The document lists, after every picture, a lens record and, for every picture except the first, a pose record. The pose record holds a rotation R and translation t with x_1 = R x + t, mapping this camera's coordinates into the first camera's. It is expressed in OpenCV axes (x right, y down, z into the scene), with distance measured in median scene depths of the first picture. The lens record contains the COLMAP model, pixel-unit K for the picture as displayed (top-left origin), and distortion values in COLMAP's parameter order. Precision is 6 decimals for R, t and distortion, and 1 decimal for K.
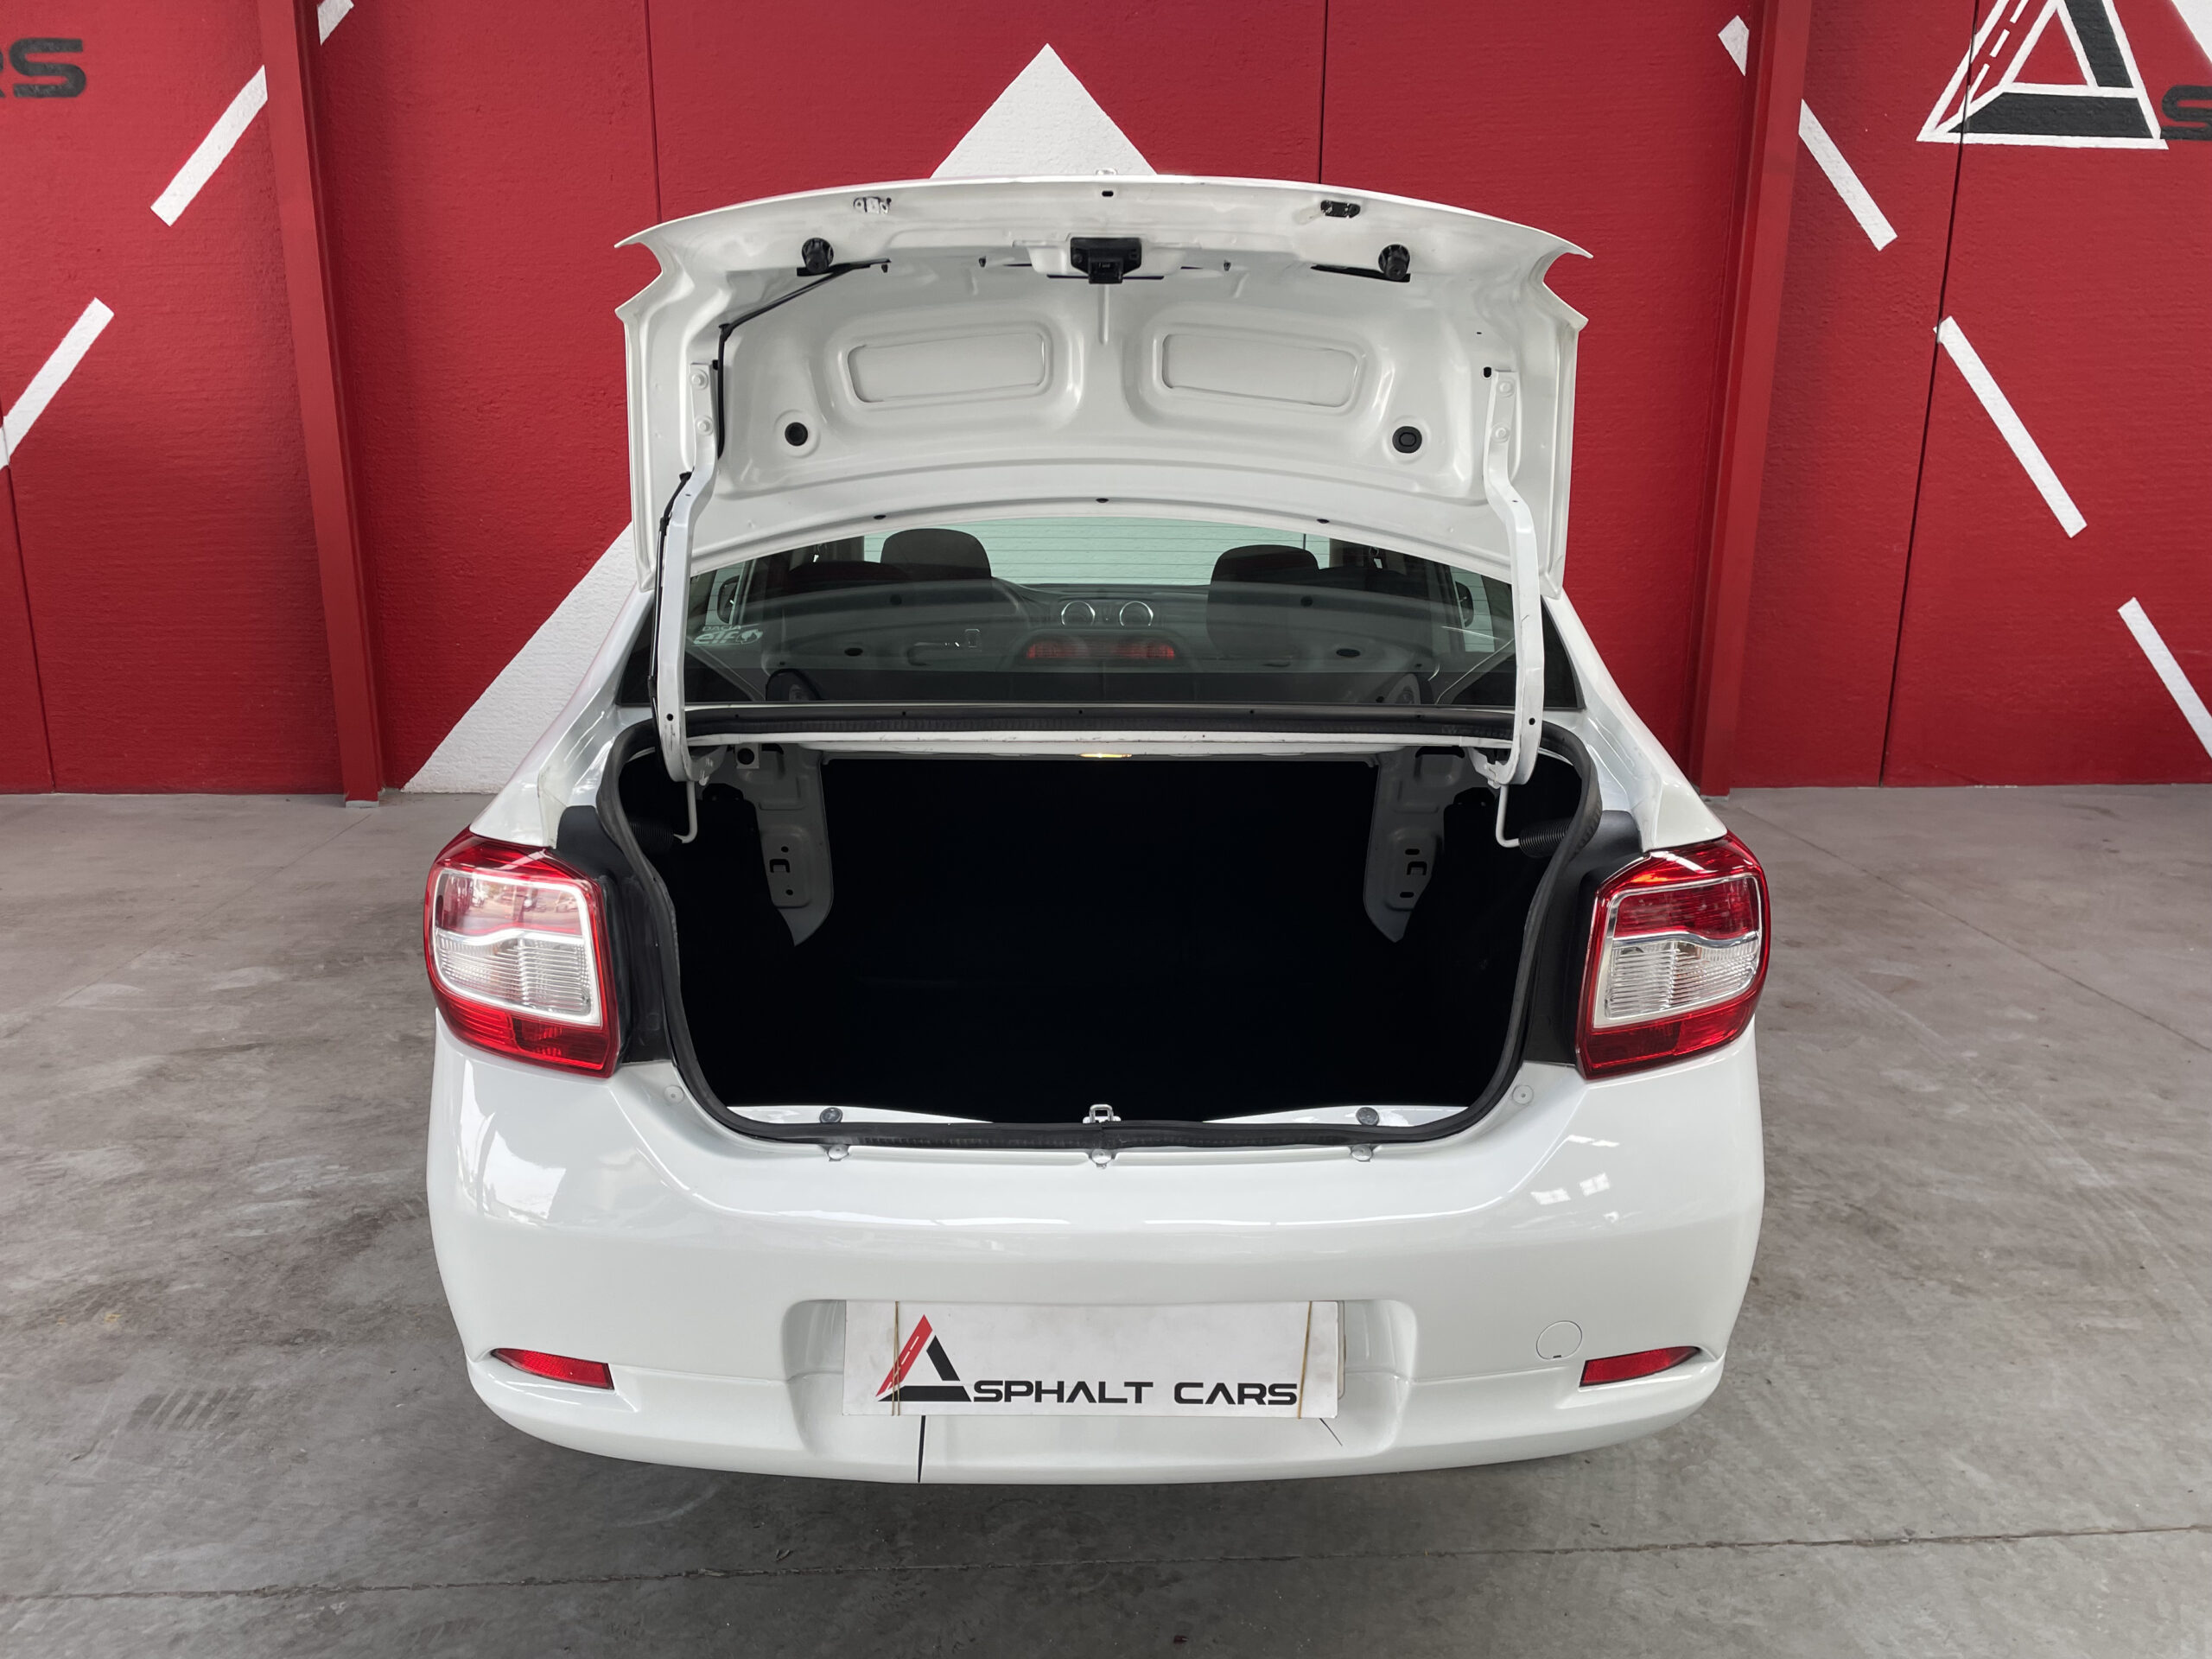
lens RADIAL K [[1665.6, 0, 1105.8], [0, 1665.6, 848.3], [0, 0, 1]] dist [0.084516, -0.111440]
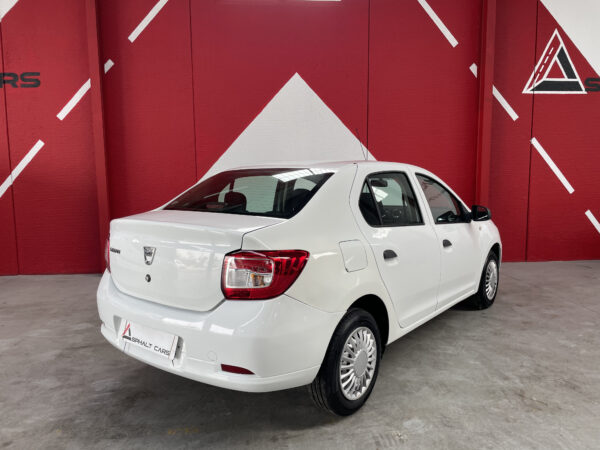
lens RADIAL K [[451.5, 0, 300.7], [0, 451.5, 222.1], [0, 0, 1]] dist [0.078184, -0.099560]
pose [[0.999437, -0.020138, 0.026818, -0.106692], [0.023657, 0.990132, -0.138128, 0.006957], [-0.023771, 0.138684, 0.990051, 0.040859]]
